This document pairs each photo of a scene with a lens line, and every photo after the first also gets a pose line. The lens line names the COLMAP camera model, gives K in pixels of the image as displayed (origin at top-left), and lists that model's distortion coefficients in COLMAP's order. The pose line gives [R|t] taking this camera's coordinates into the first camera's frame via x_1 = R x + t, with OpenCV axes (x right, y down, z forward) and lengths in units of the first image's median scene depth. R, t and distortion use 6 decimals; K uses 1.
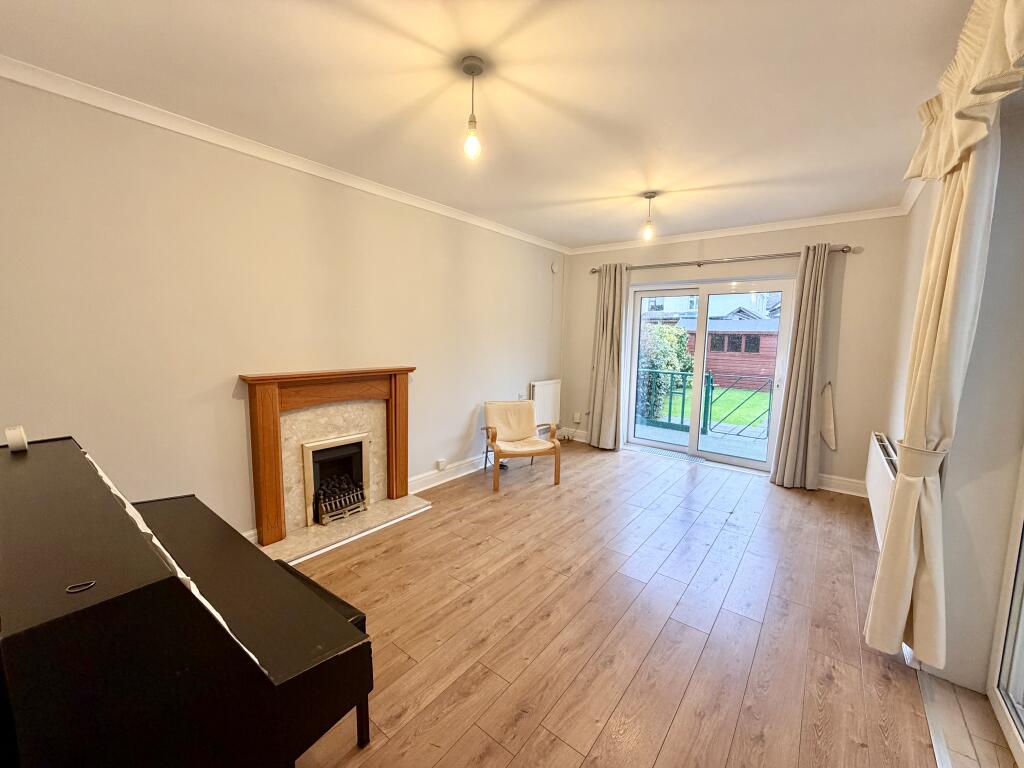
lens RADIAL K [[409.0, 0, 509.2], [0, 409.0, 382.3], [0, 0, 1]] dist [0.000986, 0.000182]
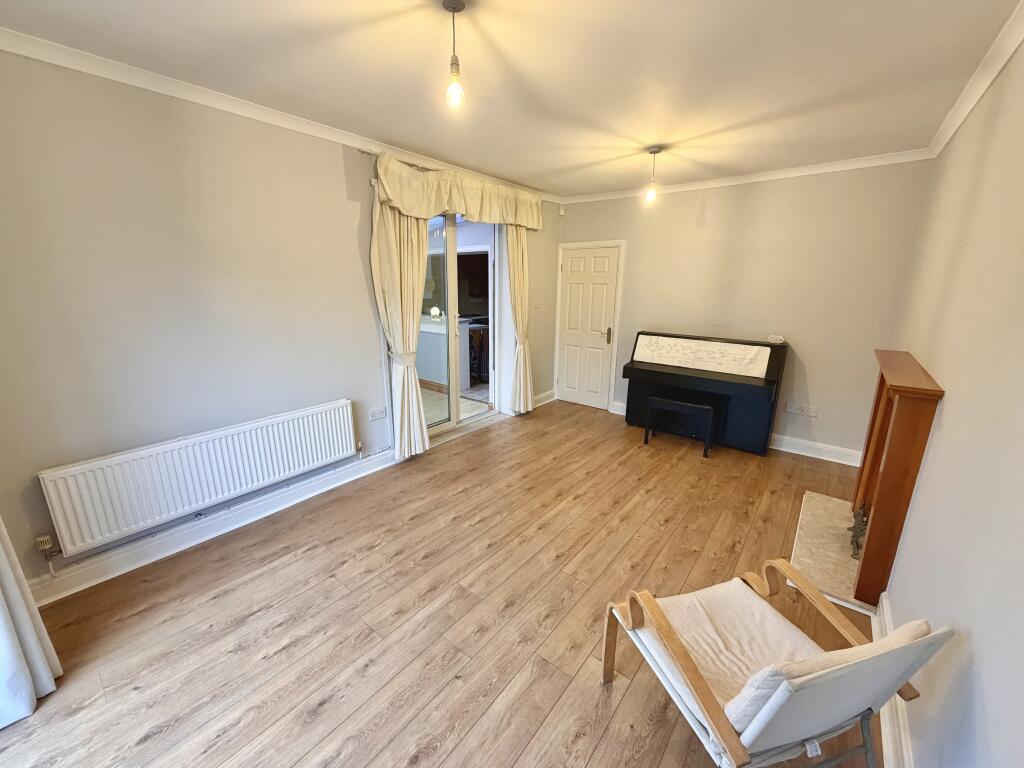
lens RADIAL K [[409.0, 0, 509.2], [0, 409.0, 382.3], [0, 0, 1]] dist [0.000986, 0.000182]
pose [[-0.999681, -0.024693, -0.005256, 0.338308], [-0.024956, 0.935028, 0.353696, -0.274747], [-0.003820, 0.353714, -0.935346, 1.909975]]
